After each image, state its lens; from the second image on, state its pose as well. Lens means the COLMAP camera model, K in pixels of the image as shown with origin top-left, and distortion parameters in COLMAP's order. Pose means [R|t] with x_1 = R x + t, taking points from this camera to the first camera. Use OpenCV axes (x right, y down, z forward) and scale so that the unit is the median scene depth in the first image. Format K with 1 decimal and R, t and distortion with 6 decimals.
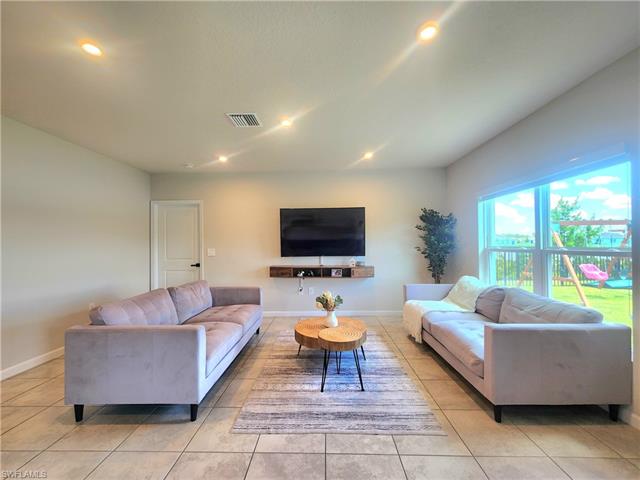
lens RADIAL K [[260.5, 0, 318.7], [0, 260.5, 241.7], [0, 0, 1]] dist [0.000416, 0.001007]
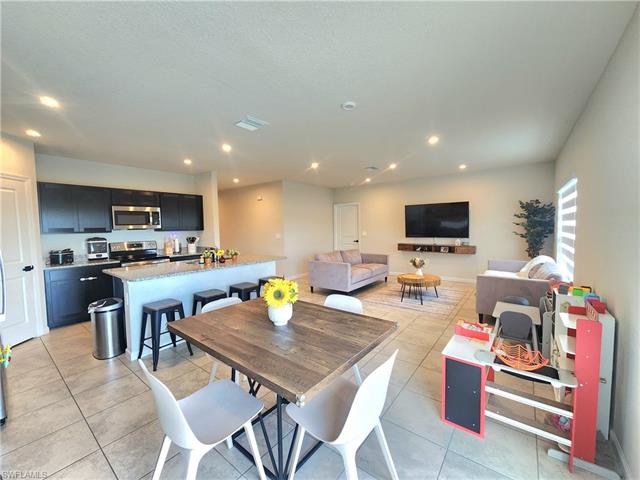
lens RADIAL K [[260.5, 0, 320.4], [0, 260.5, 240.6], [0, 0, 1]] dist [0.000416, 0.001007]
pose [[0.806685, 0.029659, -0.590237, 0.523282], [0.013380, 0.997567, 0.068414, -0.049459], [0.590830, -0.063087, 0.804326, -0.768106]]
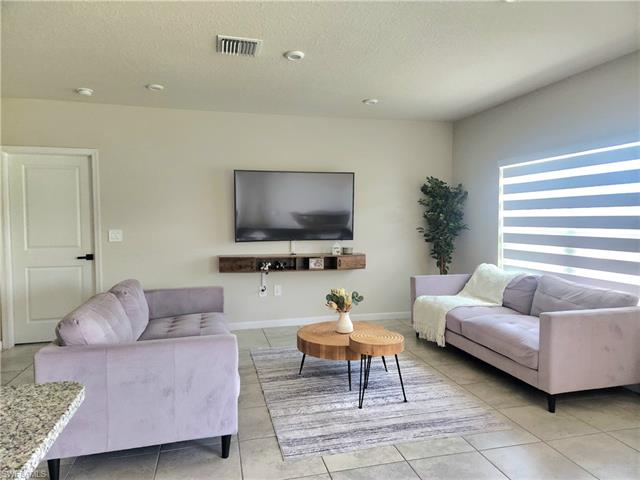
lens RADIAL K [[422.1, 0, 317.8], [0, 422.1, 236.5], [0, 0, 1]] dist [0.028917, -0.006568]
pose [[0.963392, -0.005600, 0.268038, -0.345734], [-0.007722, 0.998787, 0.048623, -0.016393], [-0.267985, -0.048913, 0.962181, -0.155523]]
